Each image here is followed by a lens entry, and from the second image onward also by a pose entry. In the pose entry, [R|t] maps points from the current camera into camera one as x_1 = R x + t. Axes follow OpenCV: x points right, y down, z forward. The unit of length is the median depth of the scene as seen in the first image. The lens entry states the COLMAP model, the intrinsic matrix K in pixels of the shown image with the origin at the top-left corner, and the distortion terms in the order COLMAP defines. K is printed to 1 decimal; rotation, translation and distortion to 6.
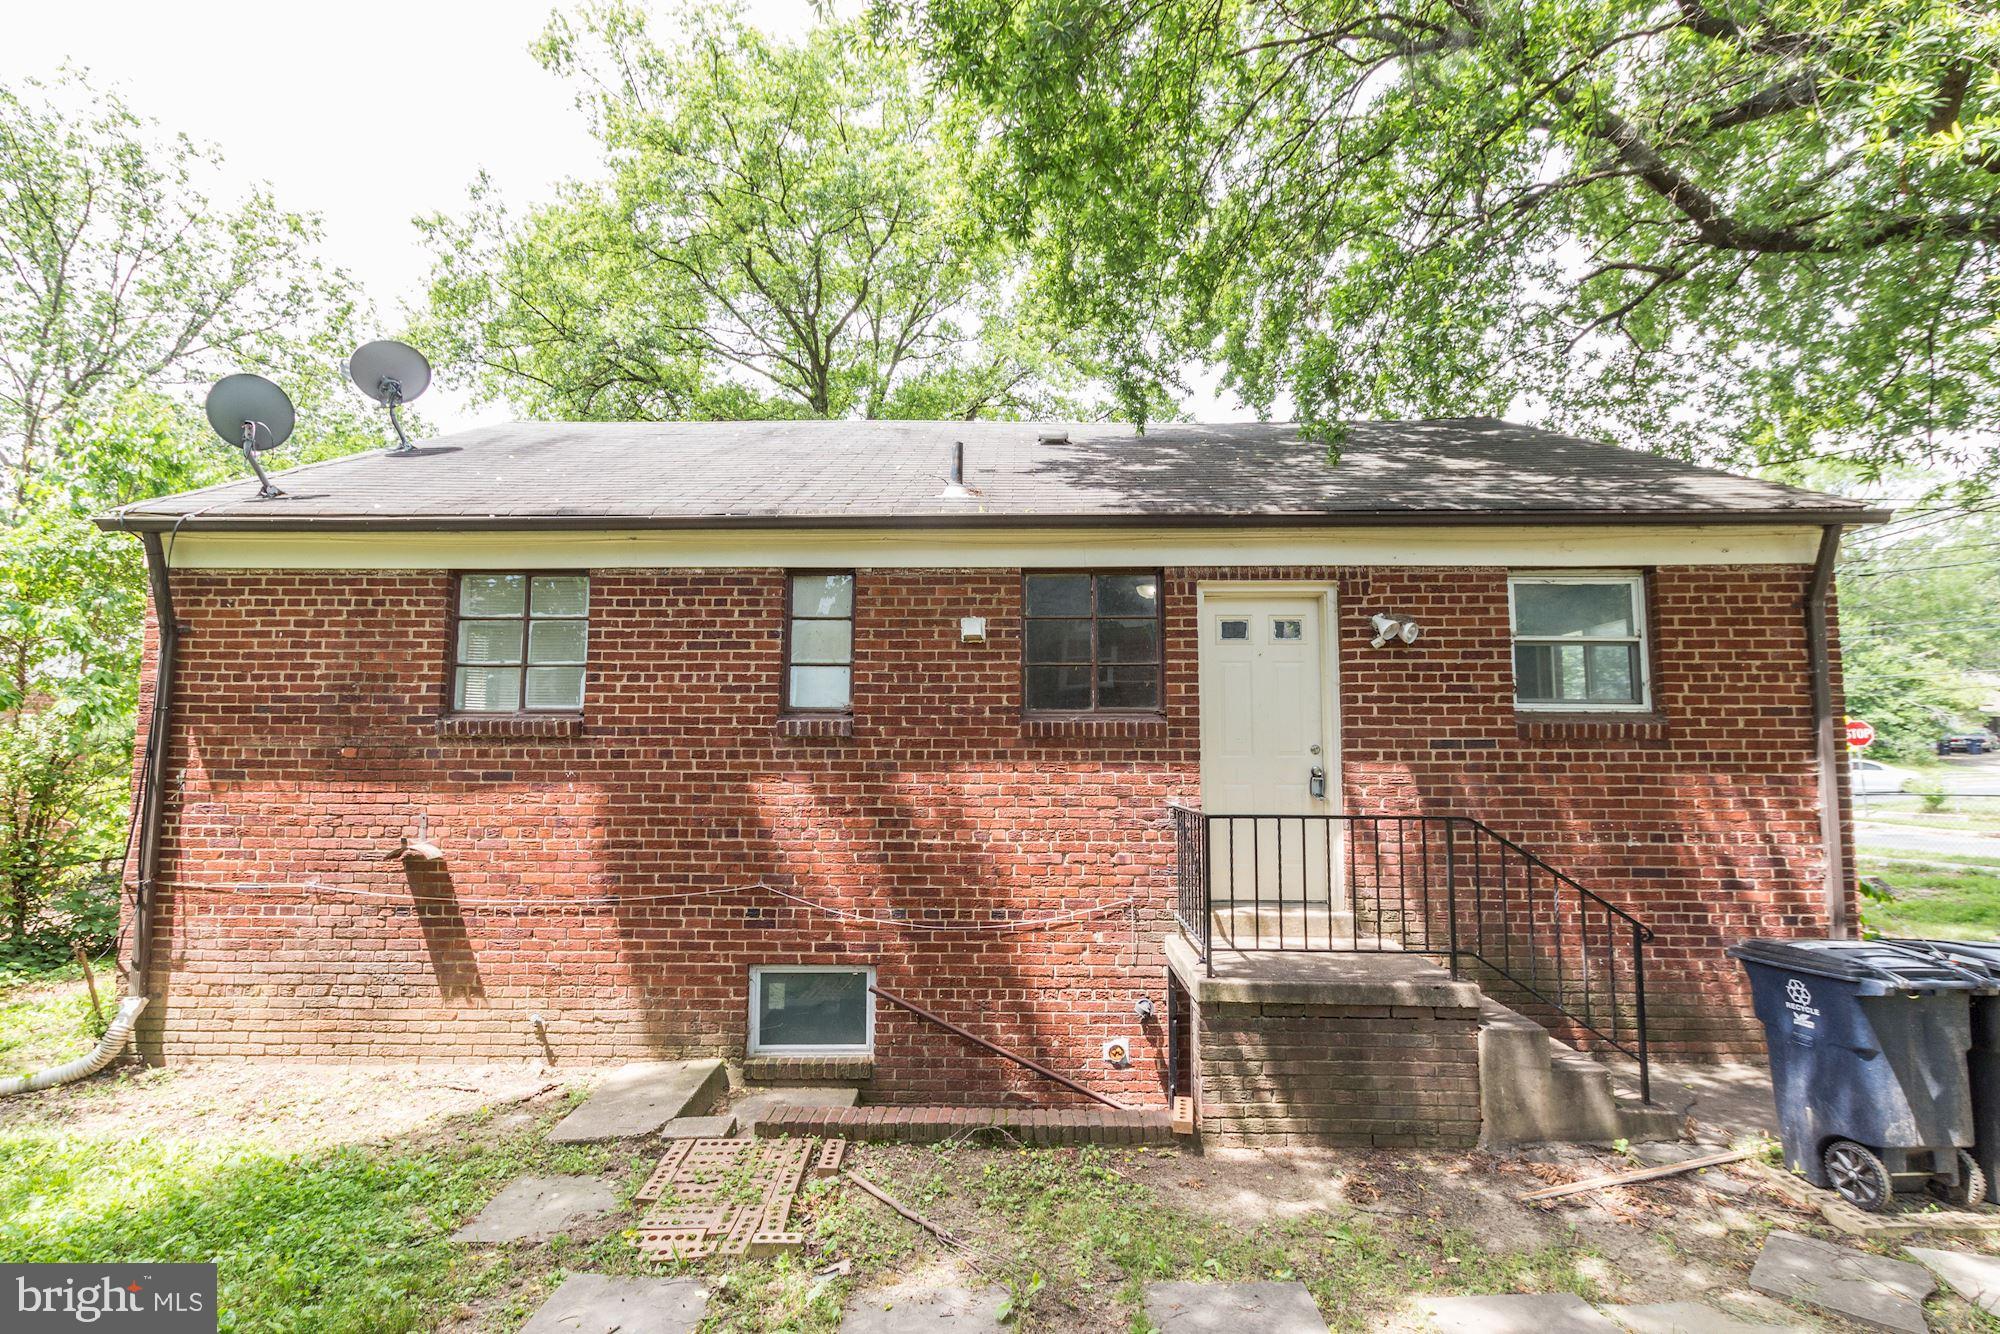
lens RADIAL K [[907.7, 0, 1000.0], [0, 907.7, 667.0], [0, 0, 1]] dist [0.015837, -0.011928]
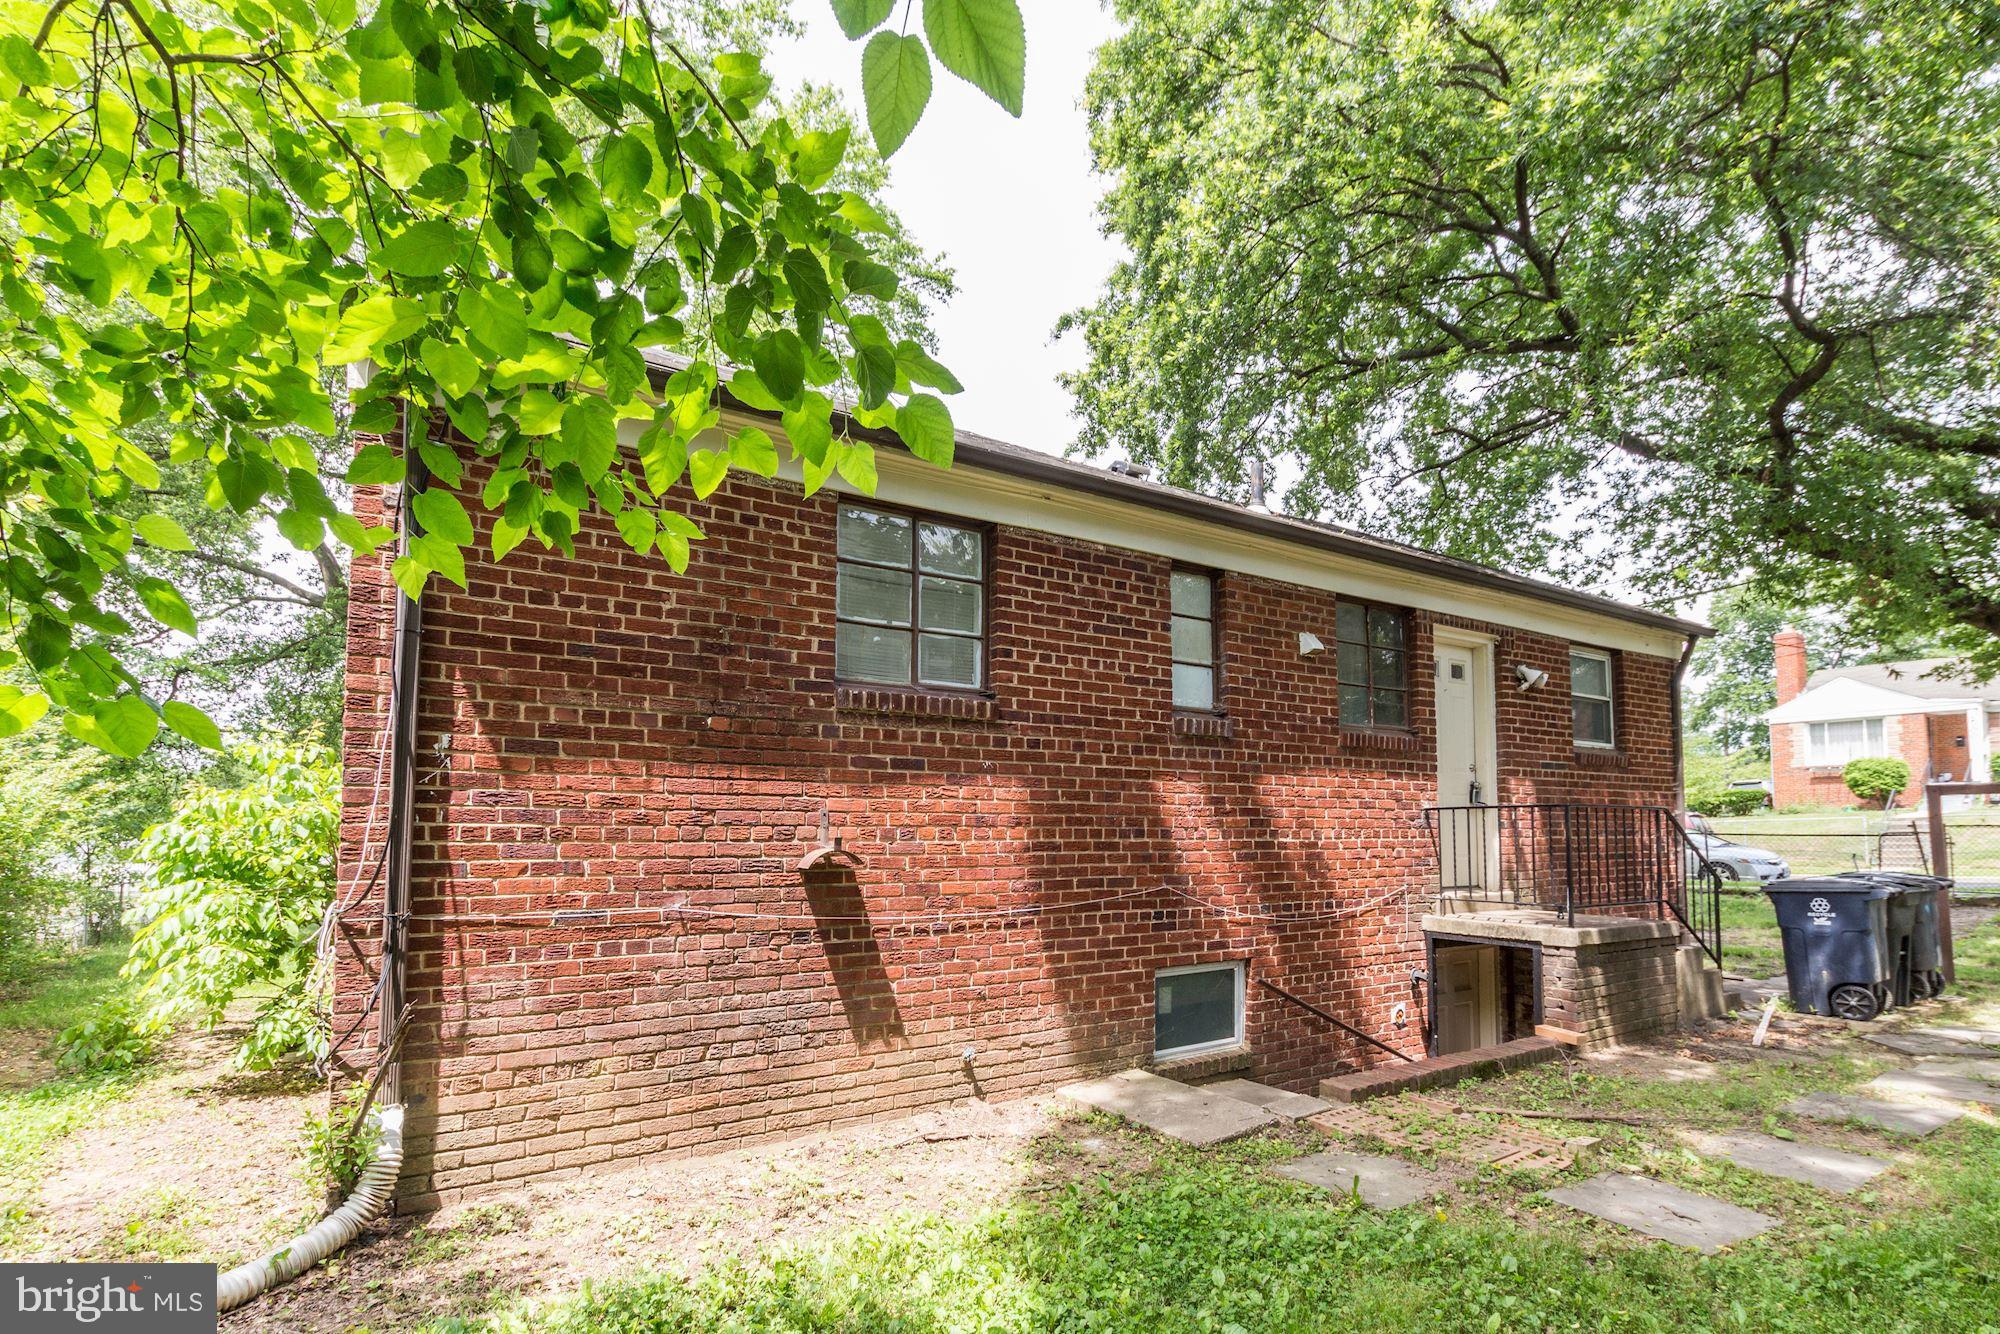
lens RADIAL K [[944.3, 0, 1001.1], [0, 944.3, 769.8], [0, 0, 1]] dist [-0.000219, 0.000084]
pose [[0.835631, 0.033884, 0.548246, -0.945144], [-0.054109, 0.998319, 0.020773, 0.104032], [-0.546620, -0.047024, 0.836059, 0.262890]]
